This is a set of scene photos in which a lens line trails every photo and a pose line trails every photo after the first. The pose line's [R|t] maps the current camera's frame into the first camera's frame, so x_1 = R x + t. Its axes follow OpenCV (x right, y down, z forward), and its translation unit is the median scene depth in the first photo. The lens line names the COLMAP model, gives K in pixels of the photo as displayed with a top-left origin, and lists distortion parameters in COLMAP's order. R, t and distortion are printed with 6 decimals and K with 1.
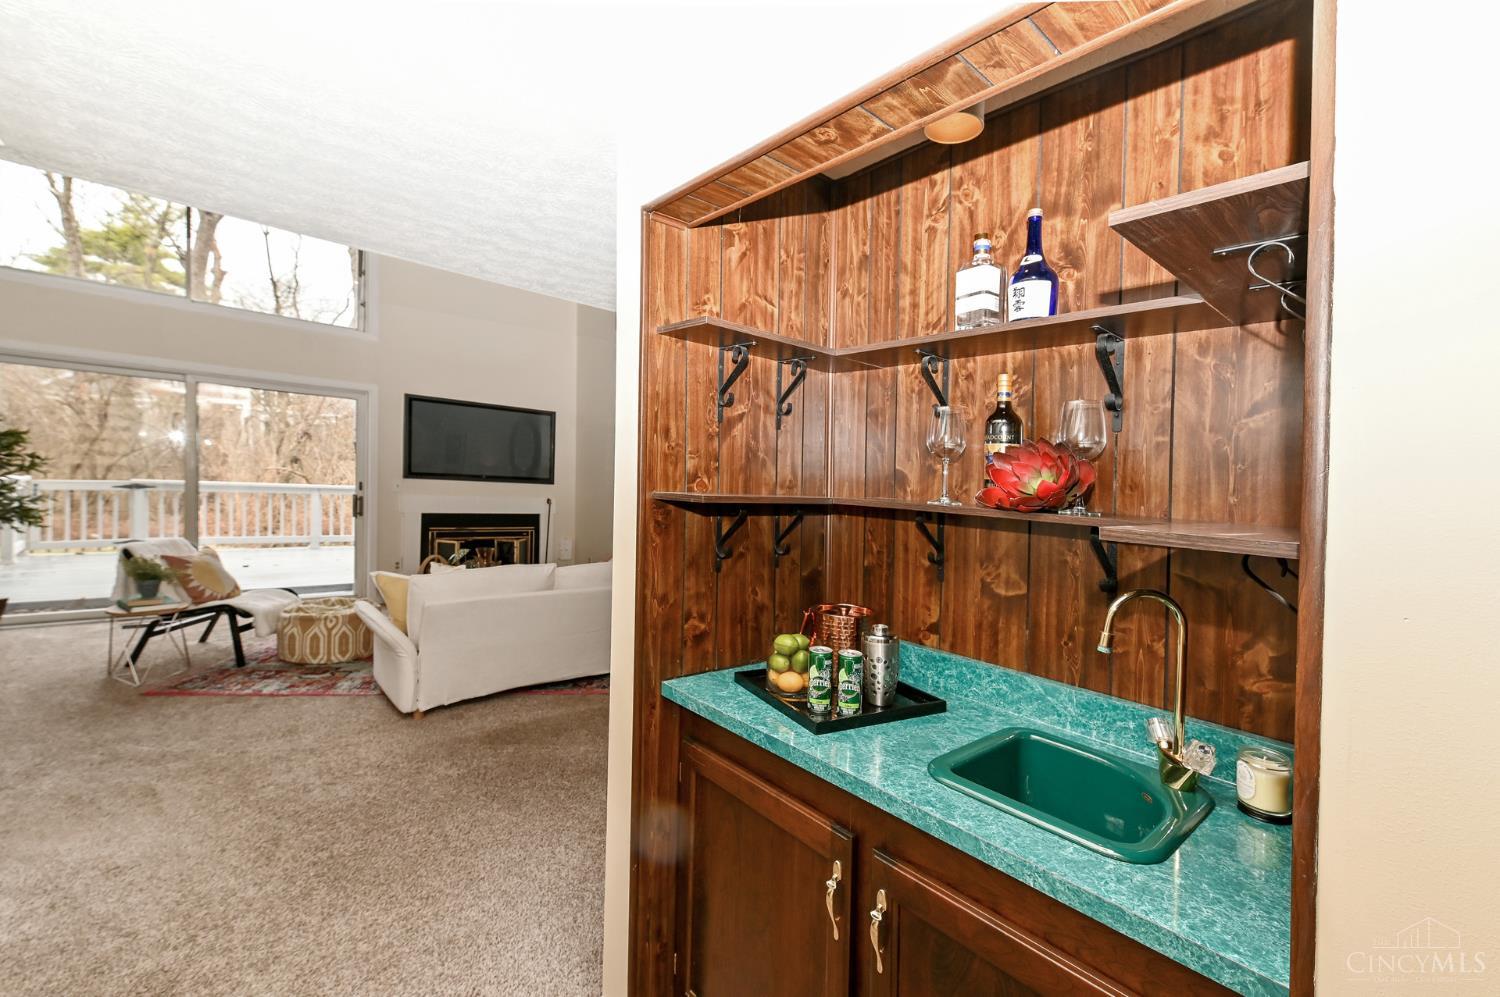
lens RADIAL K [[648.5, 0, 750.0], [0, 648.5, 498.5], [0, 0, 1]] dist [-0.000019, -0.000054]
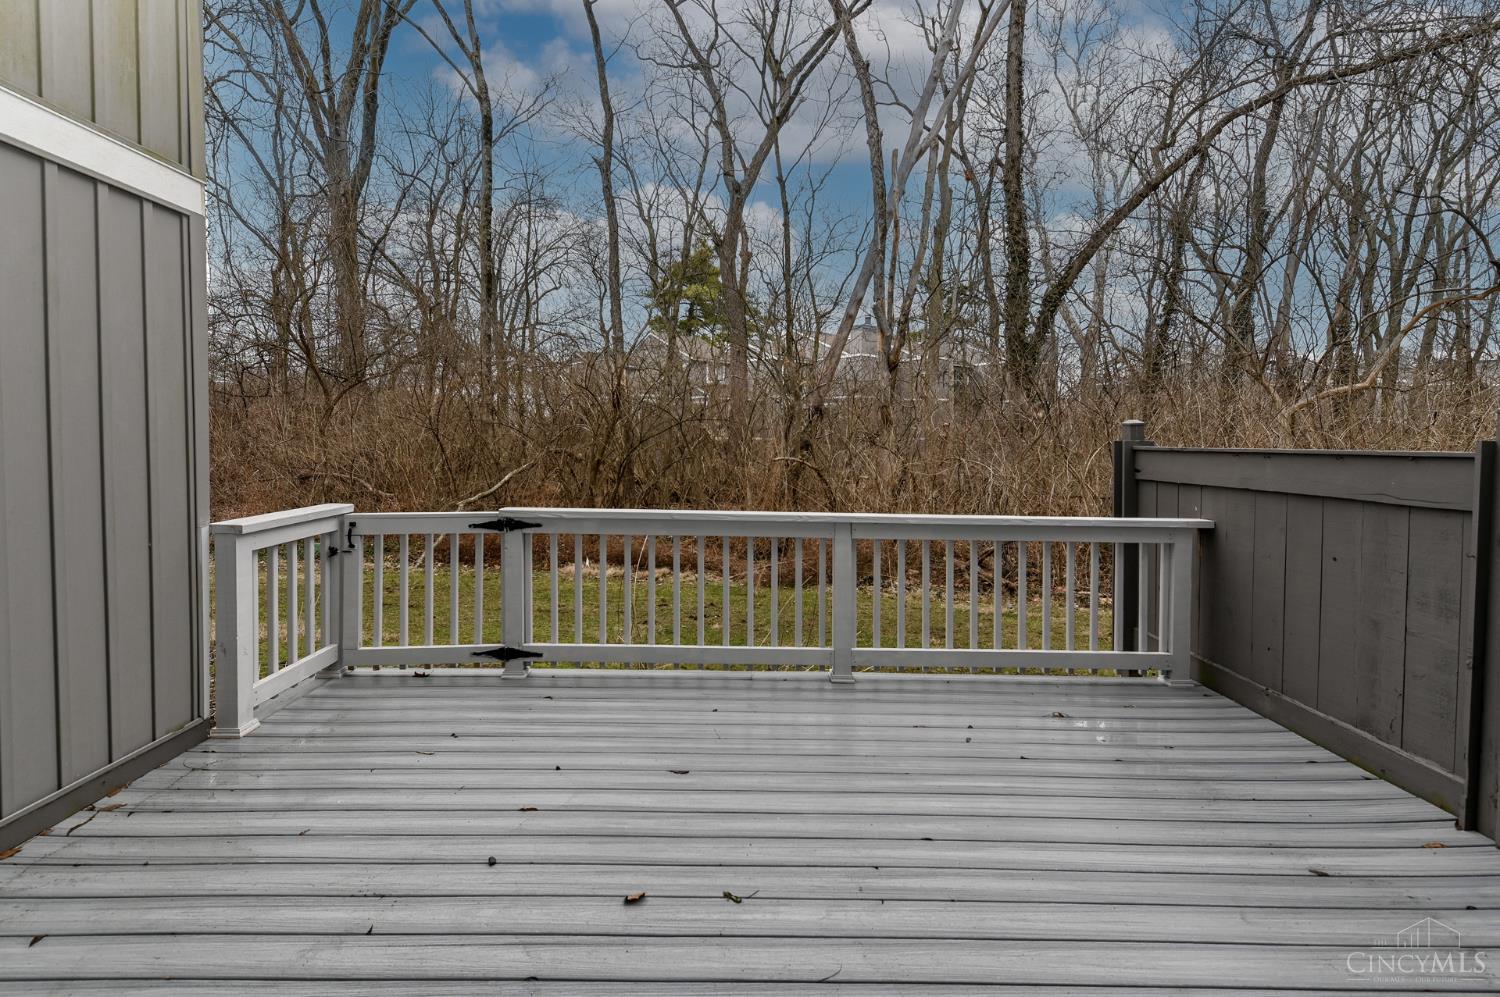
lens RADIAL K [[648.5, 0, 750.0], [0, 648.5, 498.5], [0, 0, 1]] dist [-0.000019, -0.000054]
pose [[0.766540, 0.038481, -0.641042, -0.297199], [-0.016744, 0.999061, 0.039951, -0.031496], [0.641978, -0.019891, 0.766465, 0.424621]]
